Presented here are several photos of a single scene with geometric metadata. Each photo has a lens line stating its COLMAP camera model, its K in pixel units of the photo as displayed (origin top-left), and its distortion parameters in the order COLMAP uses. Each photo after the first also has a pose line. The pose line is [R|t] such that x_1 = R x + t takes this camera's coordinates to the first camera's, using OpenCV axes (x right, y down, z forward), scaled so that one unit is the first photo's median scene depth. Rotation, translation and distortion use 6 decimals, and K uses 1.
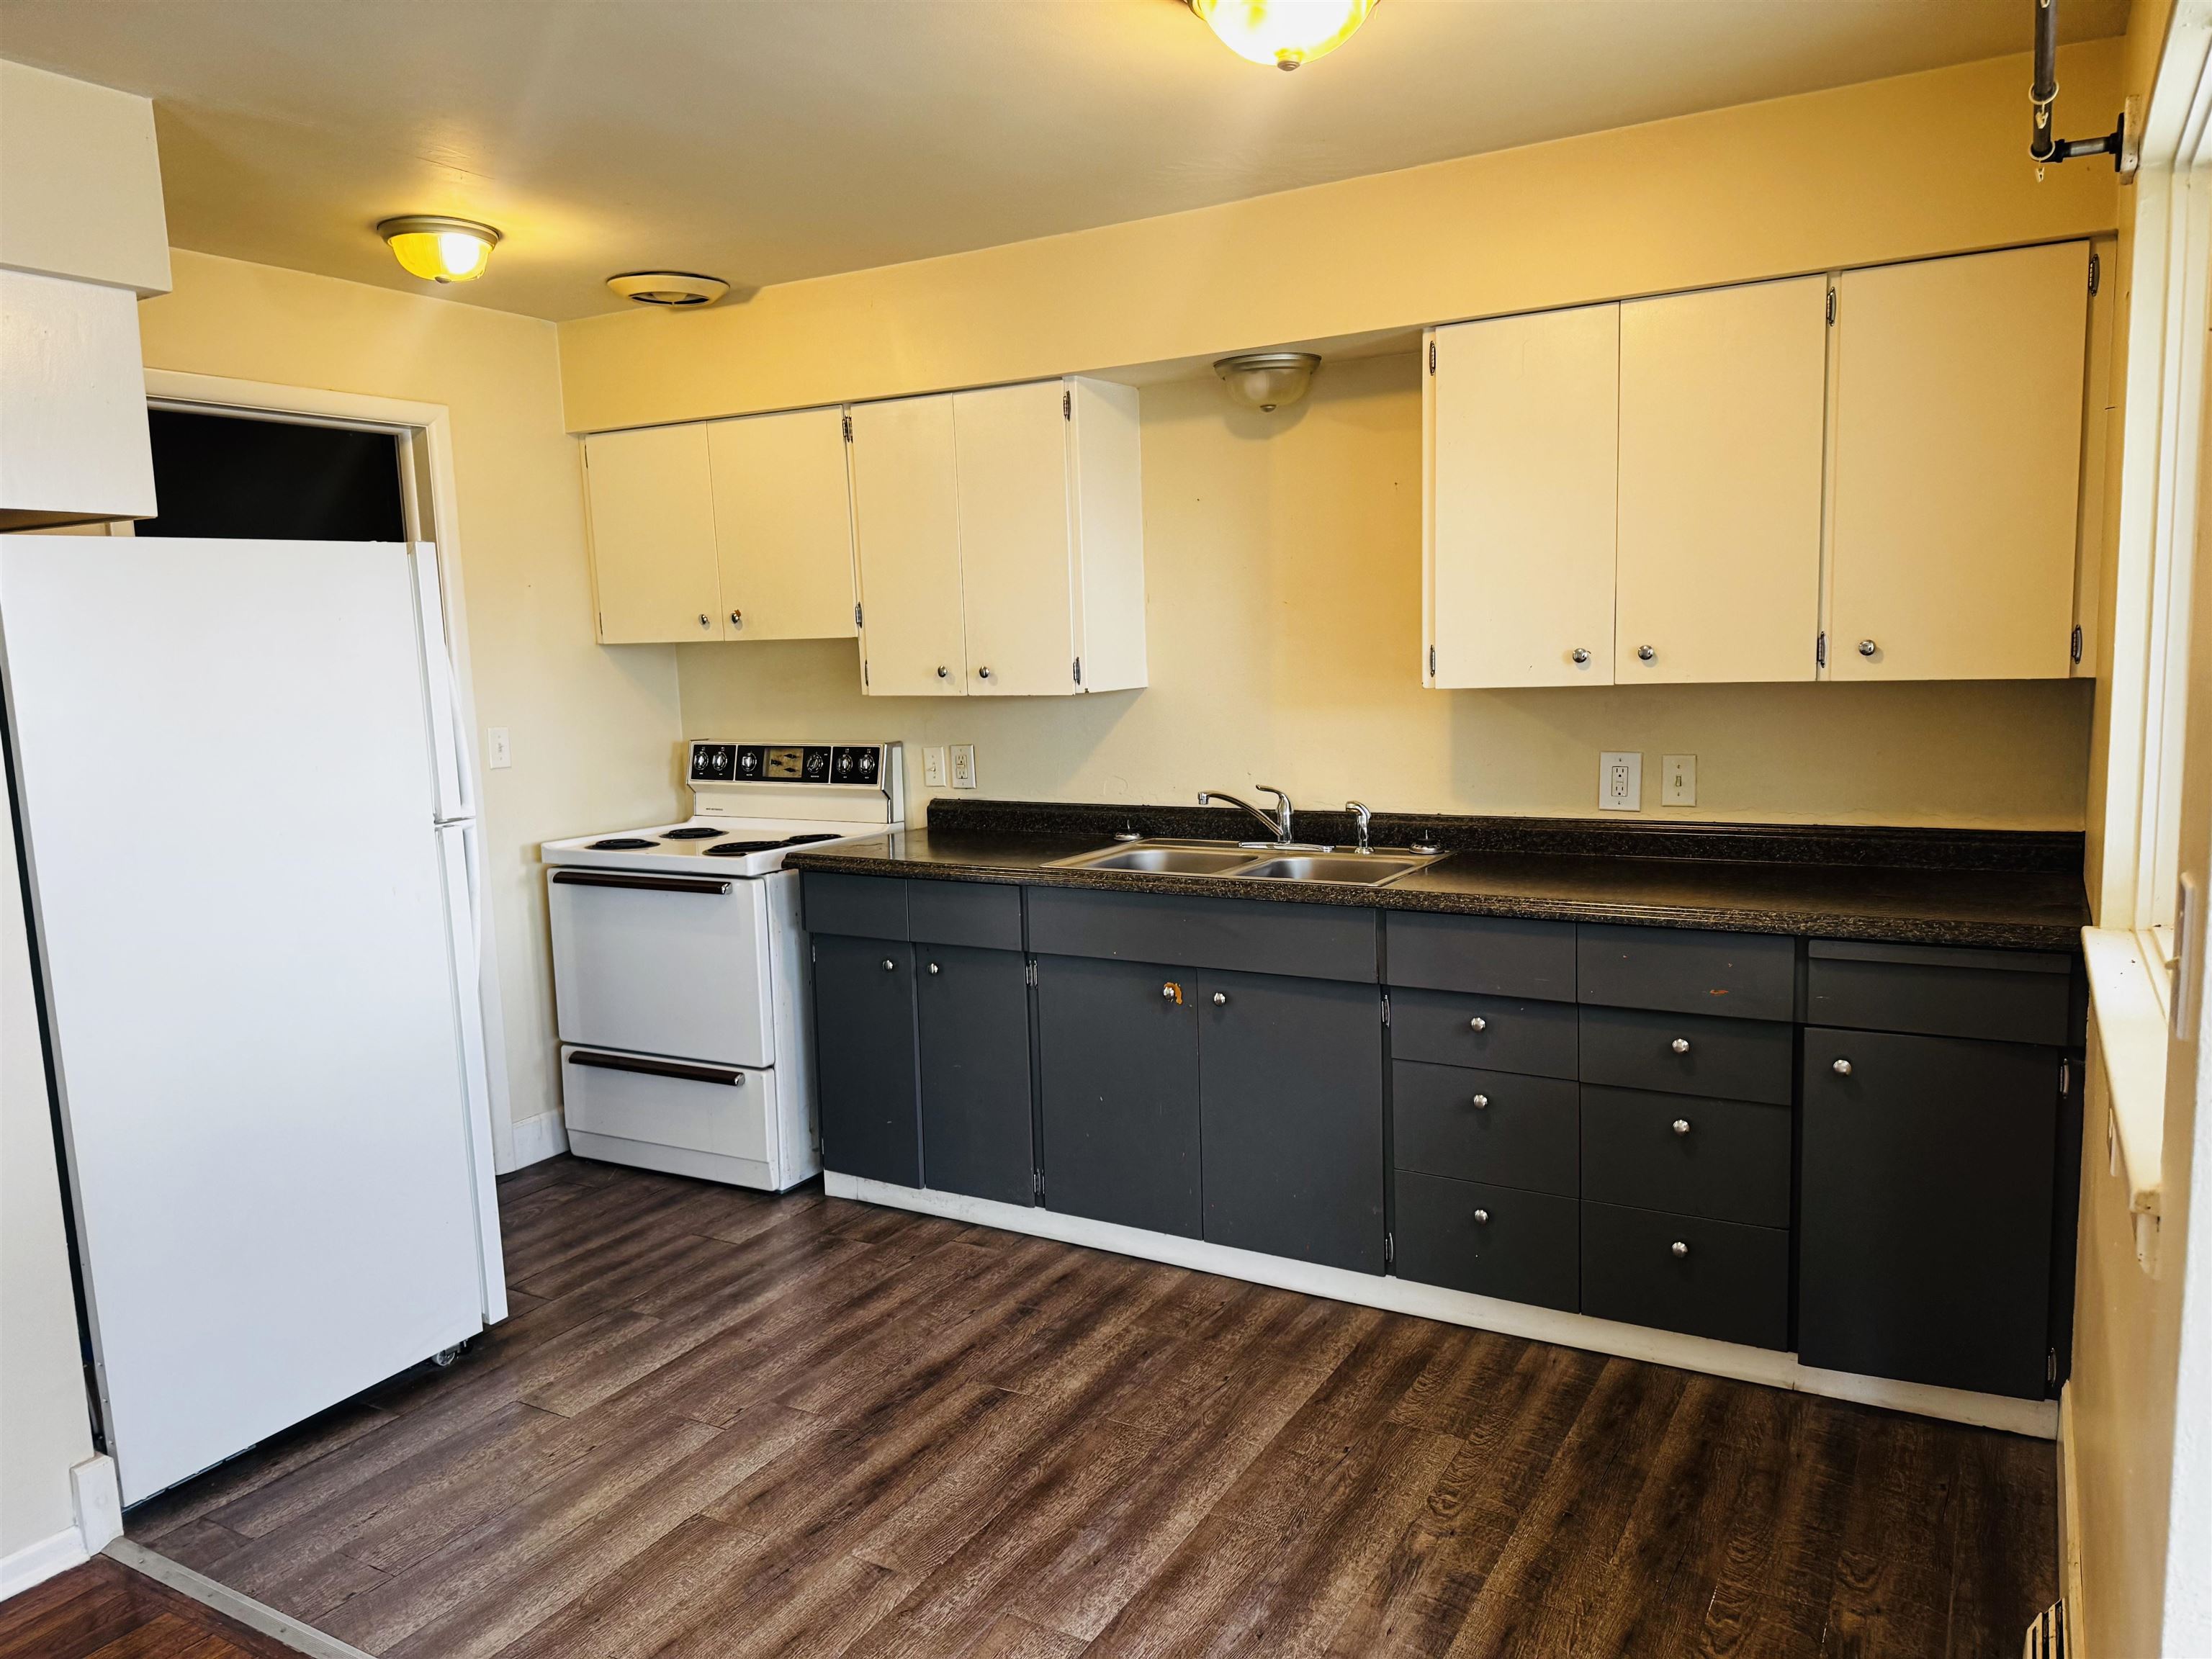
lens RADIAL K [[1557.1, 0, 1106.0], [0, 1557.1, 829.5], [0, 0, 1]] dist [0.007789, 0.001953]
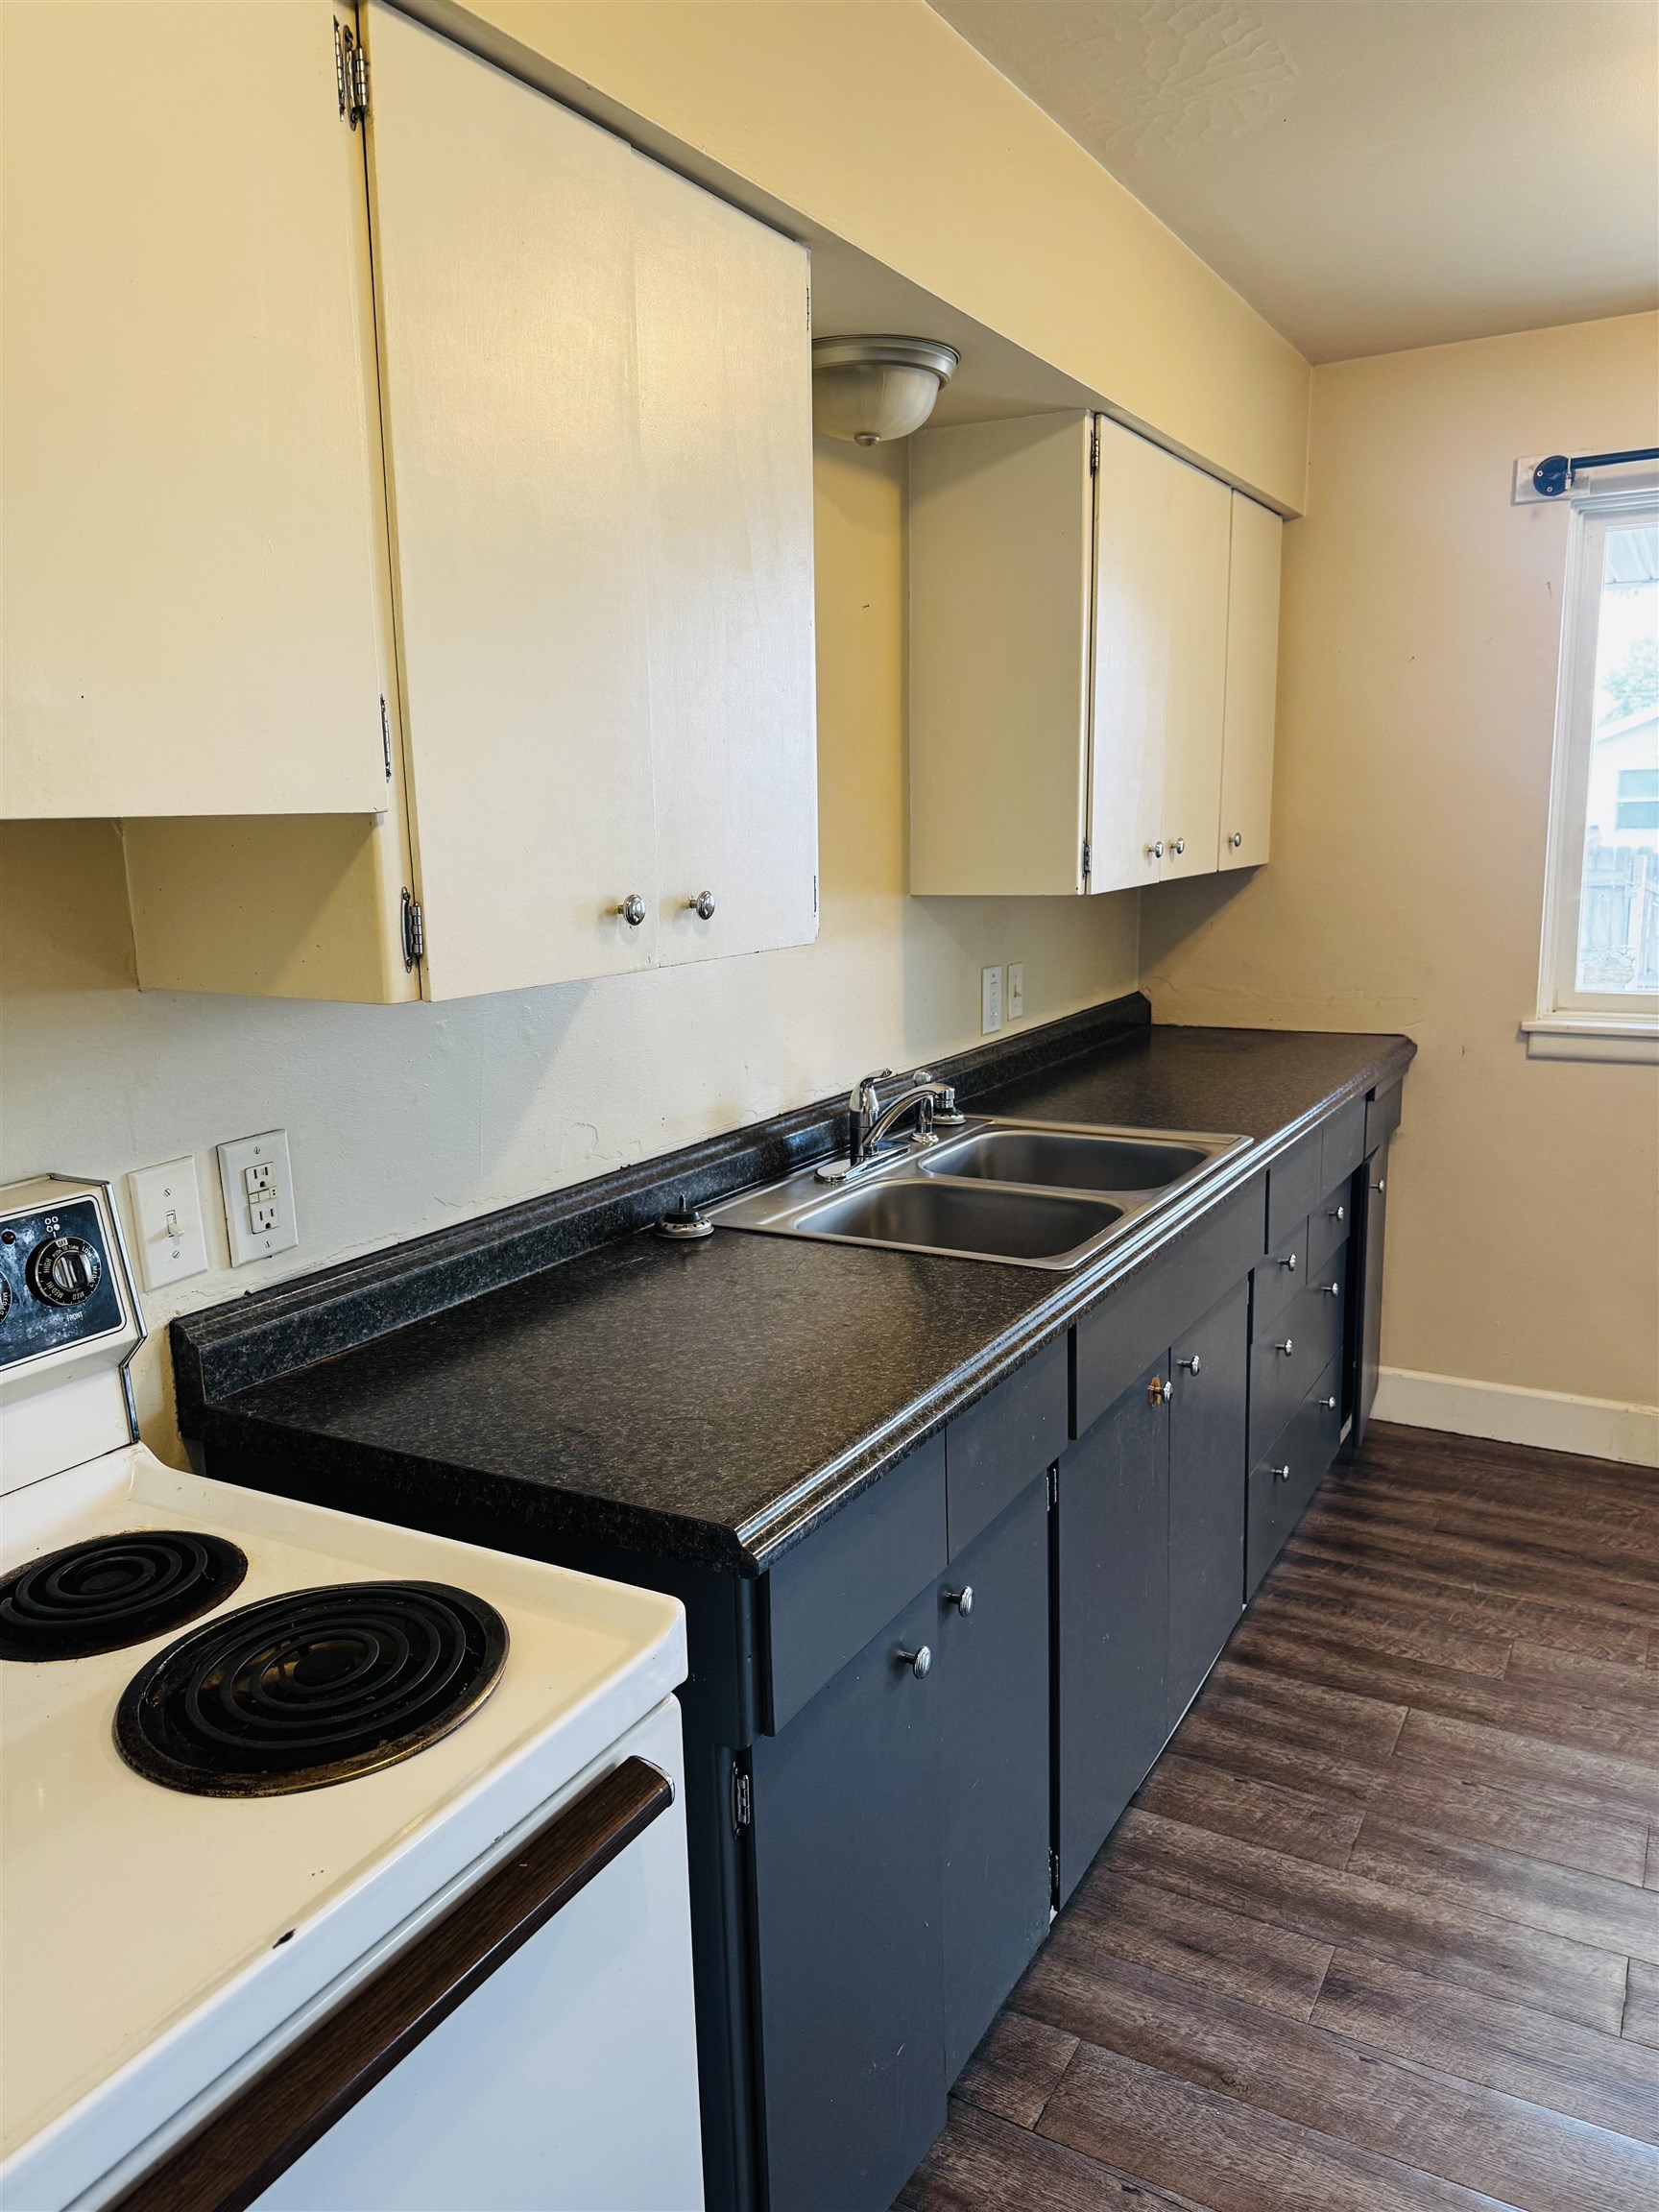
lens RADIAL K [[1557.1, 0, 829.5], [0, 1557.1, 1106.0], [0, 0, 1]] dist [0.007789, 0.001953]
pose [[-0.001989, -0.152926, 0.988236, -0.607041], [0.147461, 0.977389, 0.151544, -0.131506], [-0.989066, 0.146027, 0.020606, 1.199647]]
